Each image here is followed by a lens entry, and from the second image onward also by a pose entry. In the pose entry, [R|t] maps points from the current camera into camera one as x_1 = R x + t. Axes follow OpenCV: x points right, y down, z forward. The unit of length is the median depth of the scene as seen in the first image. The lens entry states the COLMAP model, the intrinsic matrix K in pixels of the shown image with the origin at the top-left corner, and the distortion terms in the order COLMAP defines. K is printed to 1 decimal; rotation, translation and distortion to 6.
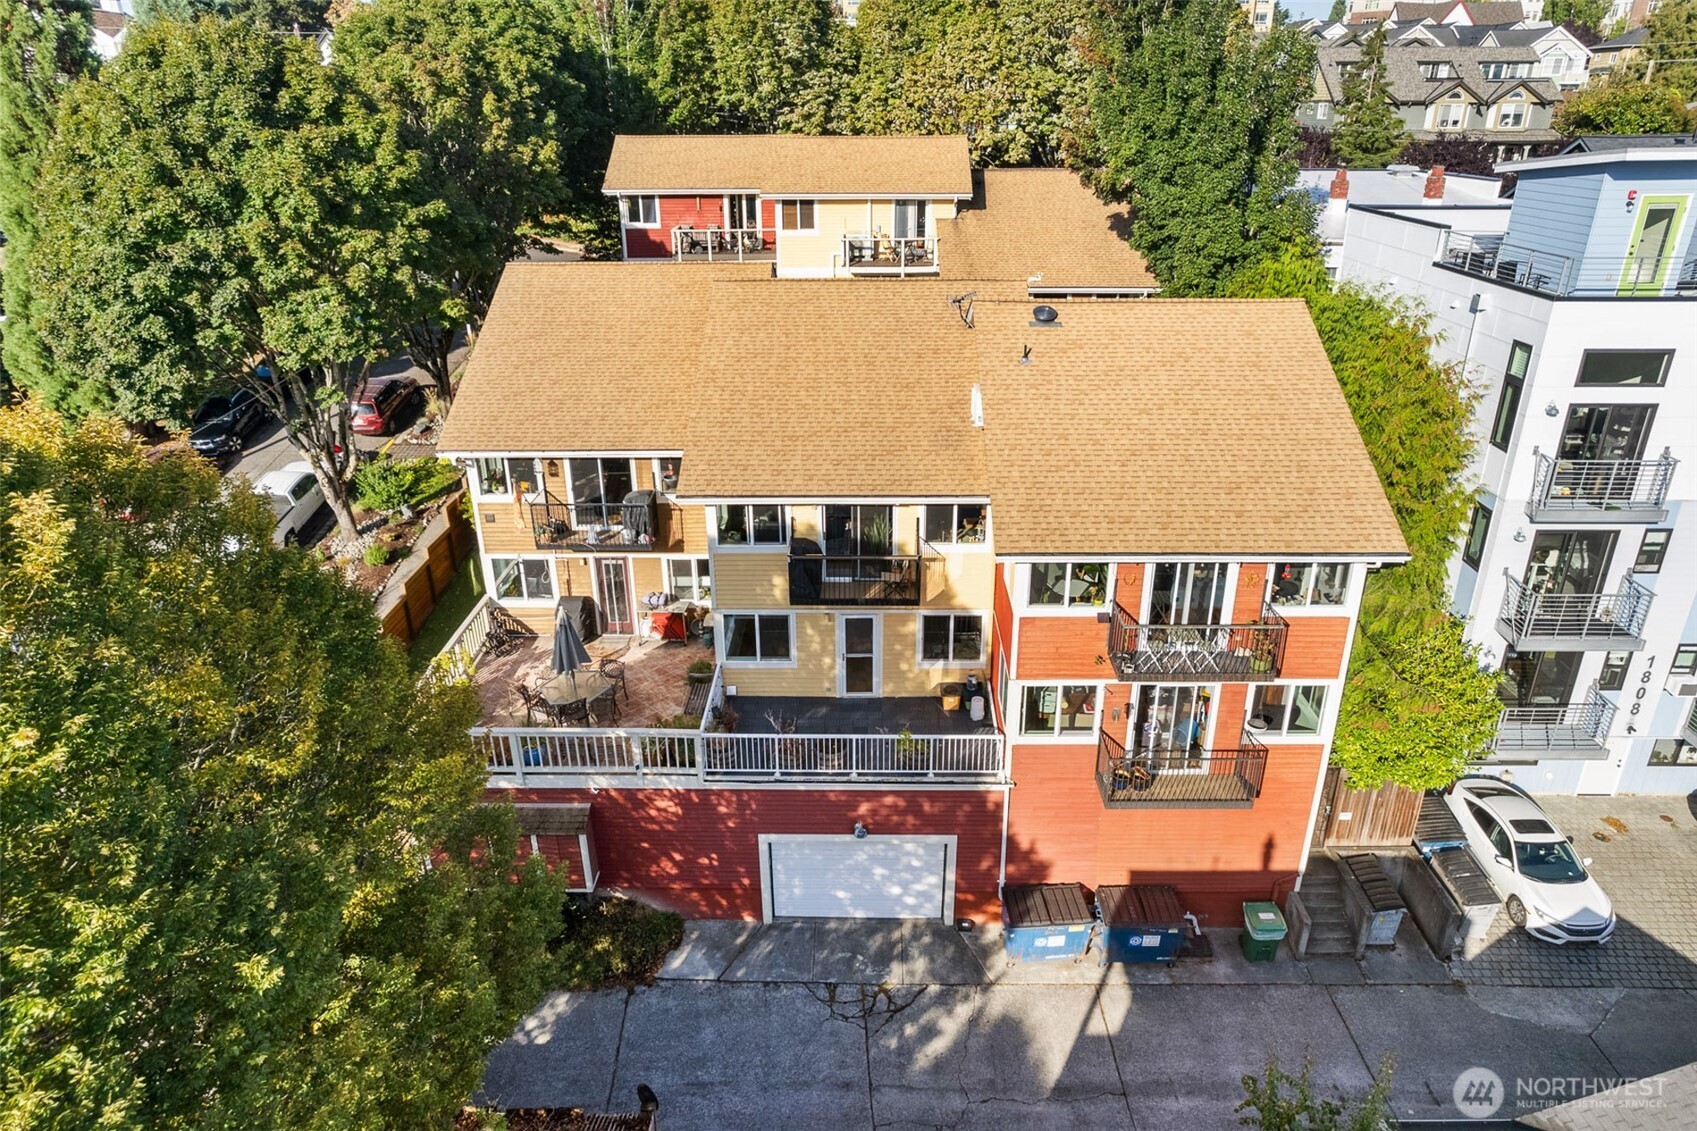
lens RADIAL K [[1090.3, 0, 845.4], [0, 1090.3, 564.4], [0, 0, 1]] dist [-0.040392, 0.010106]
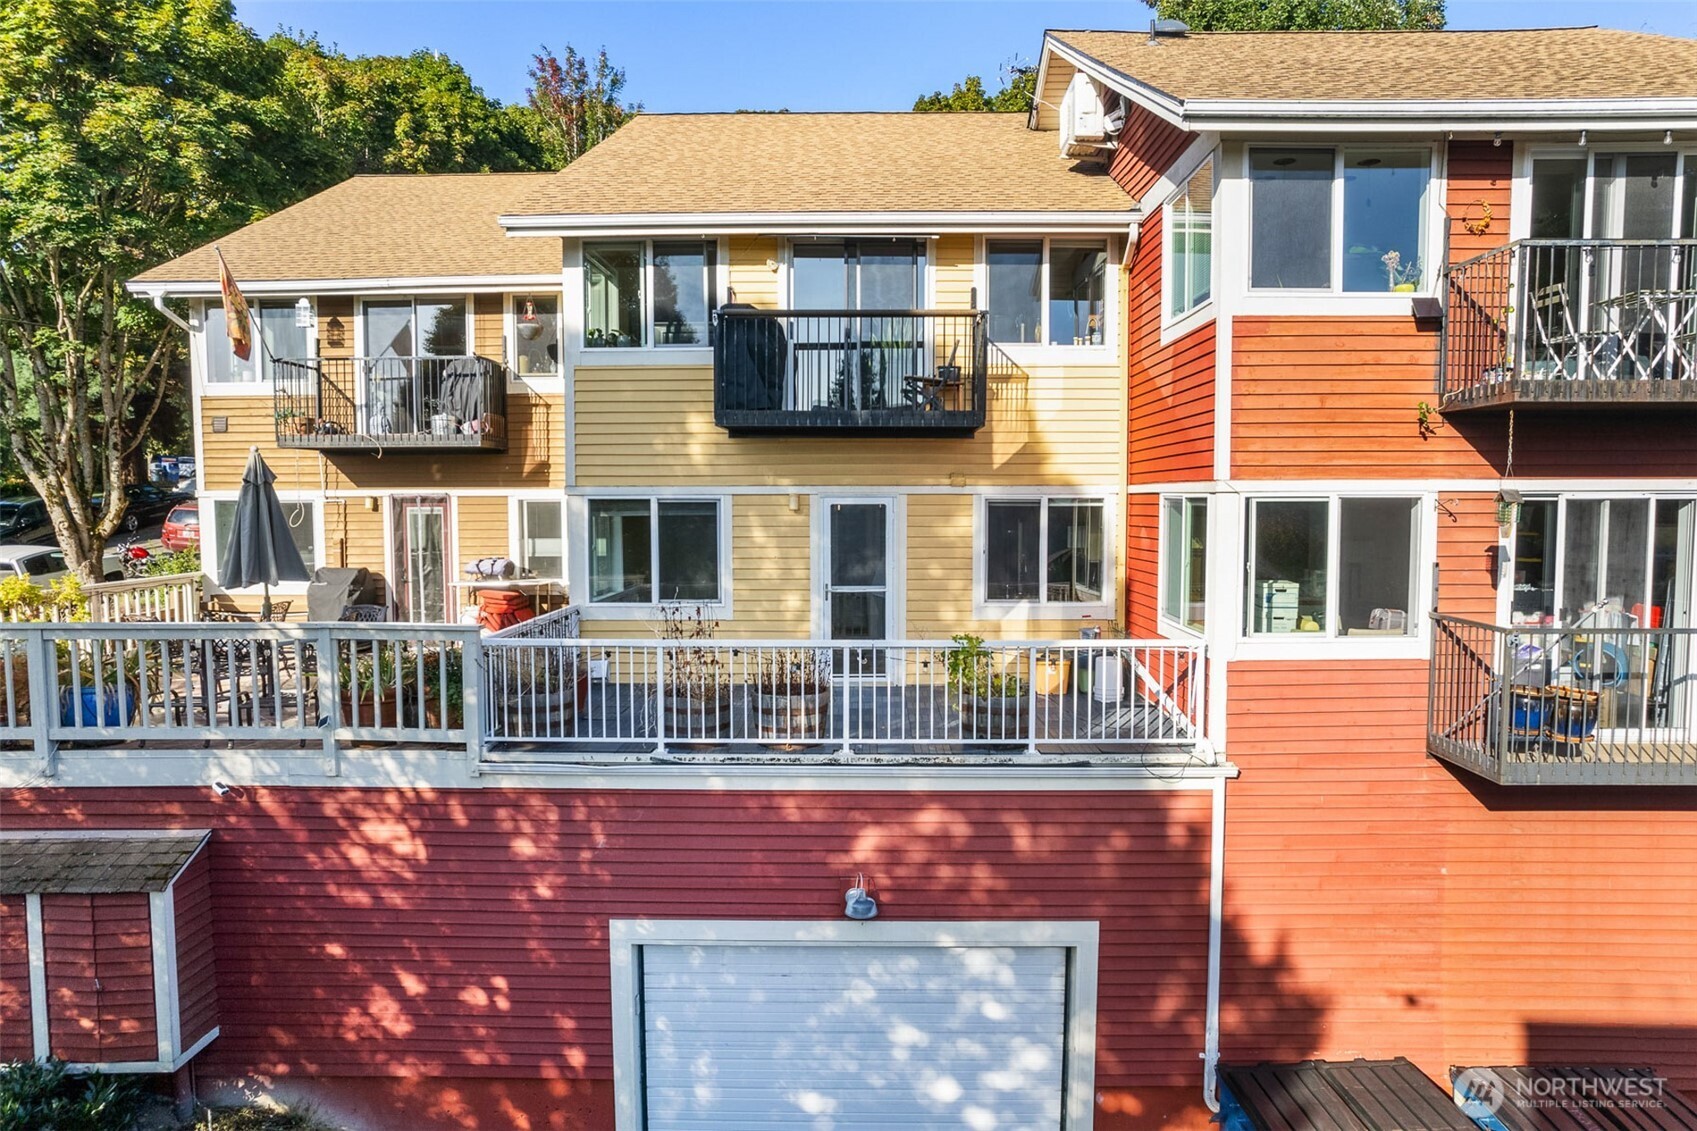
lens RADIAL K [[1090.3, 0, 856.6], [0, 1090.3, 575.4], [0, 0, 1]] dist [-0.040392, 0.010106]
pose [[0.999915, 0.008645, 0.009715, 0.007409], [-0.004900, 0.942446, -0.334322, 0.258552], [-0.012046, 0.334246, 0.942409, 0.564681]]
